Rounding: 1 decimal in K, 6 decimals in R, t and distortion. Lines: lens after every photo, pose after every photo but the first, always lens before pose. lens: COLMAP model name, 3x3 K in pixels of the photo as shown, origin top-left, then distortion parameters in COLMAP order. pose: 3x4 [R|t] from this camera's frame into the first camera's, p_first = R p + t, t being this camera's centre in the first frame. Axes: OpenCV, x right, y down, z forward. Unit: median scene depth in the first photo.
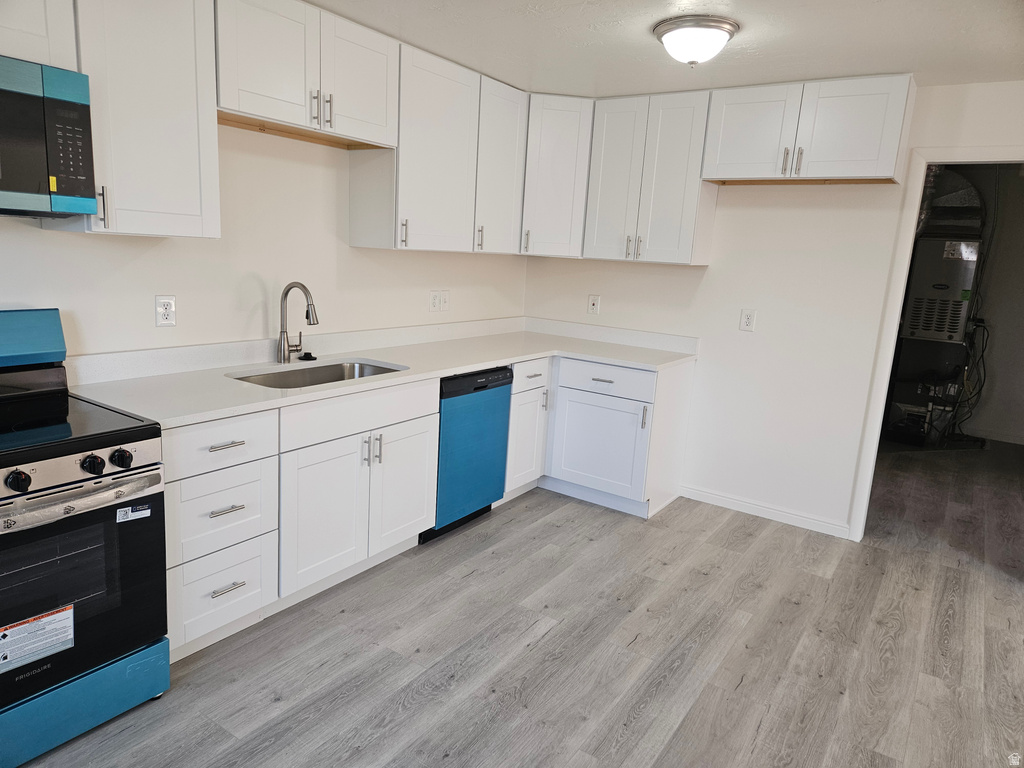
lens RADIAL K [[684.7, 0, 506.3], [0, 684.7, 380.5], [0, 0, 1]] dist [0.089853, -0.083789]
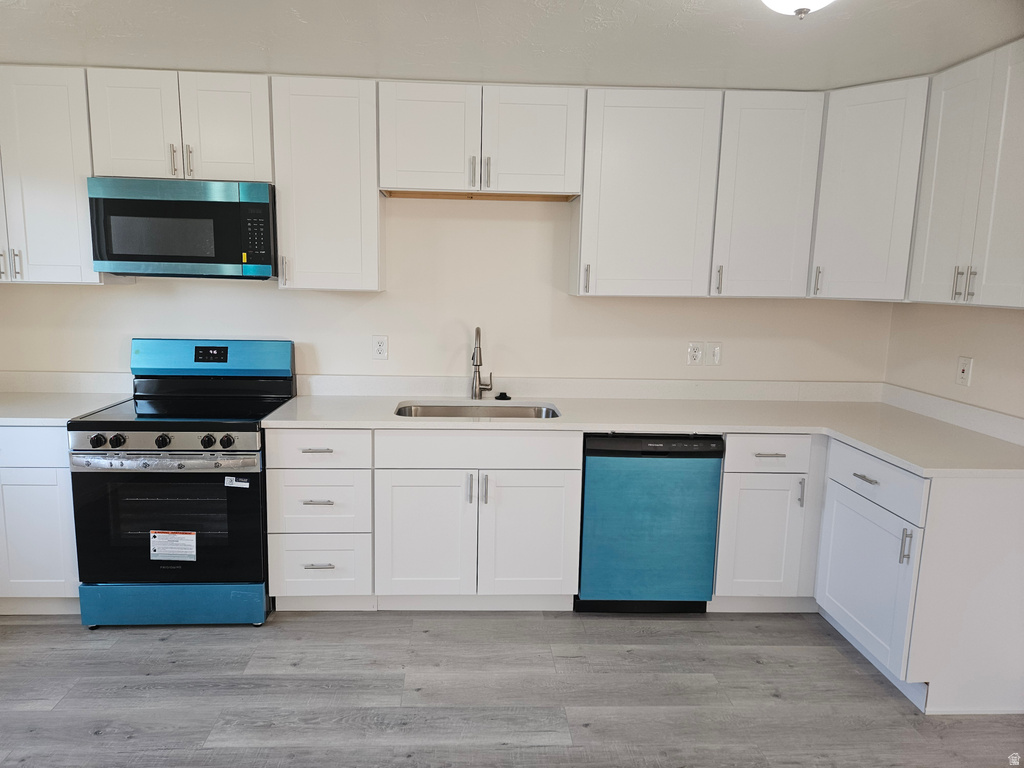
lens RADIAL K [[688.5, 0, 493.4], [0, 688.5, 383.2], [0, 0, 1]] dist [0.088701, -0.085261]
pose [[0.597108, 0.076007, -0.798552, 0.627934], [-0.138693, 0.990290, -0.009449, -0.048400], [0.790080, 0.116396, 0.601852, 0.376409]]
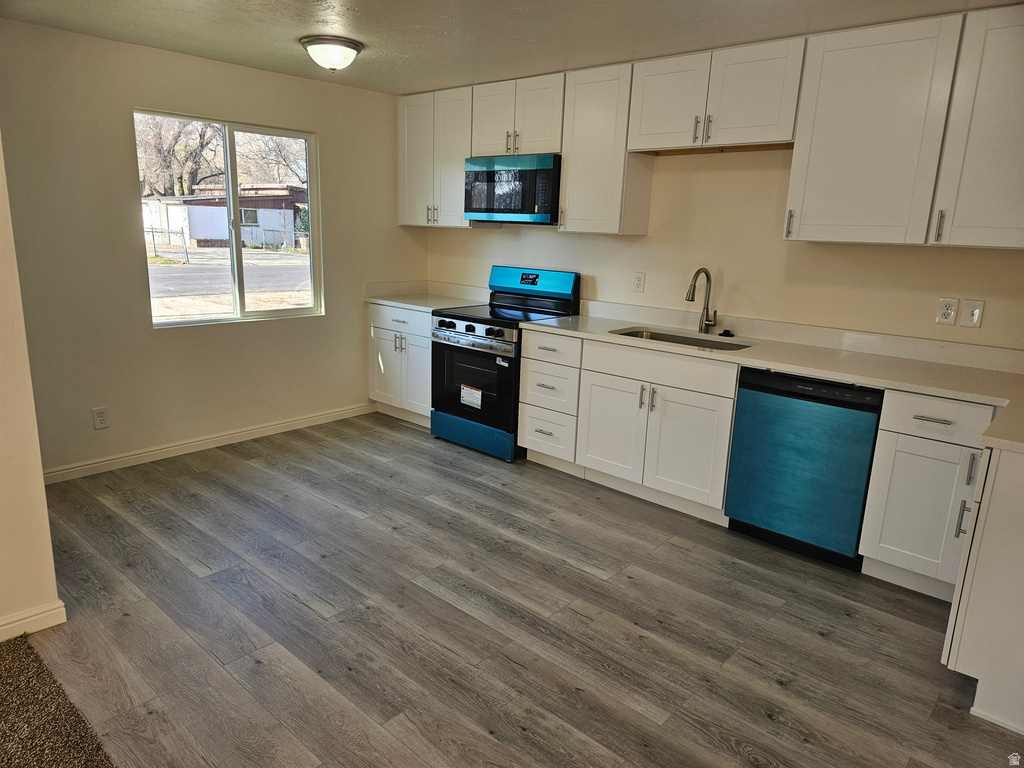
lens RADIAL K [[688.5, 0, 493.4], [0, 688.5, 383.2], [0, 0, 1]] dist [0.088701, -0.085261]
pose [[-0.150394, 0.164190, -0.974897, 1.067107], [-0.229197, 0.953456, 0.195936, -0.107095], [0.961691, 0.252911, -0.105762, 0.850870]]
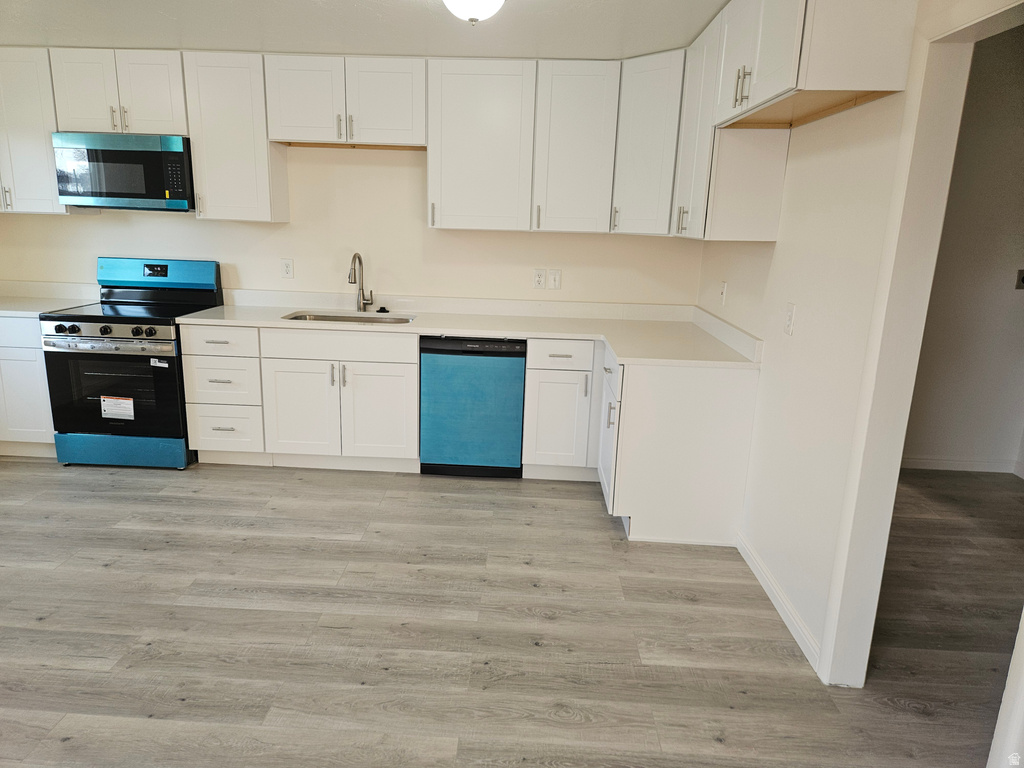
lens RADIAL K [[693.2, 0, 496.2], [0, 693.2, 385.9], [0, 0, 1]] dist [0.087880, -0.080621]
pose [[0.514554, 0.157809, -0.842811, 1.121777], [-0.162381, 0.983066, 0.084934, -0.045482], [0.841942, 0.093154, 0.531466, 0.530375]]
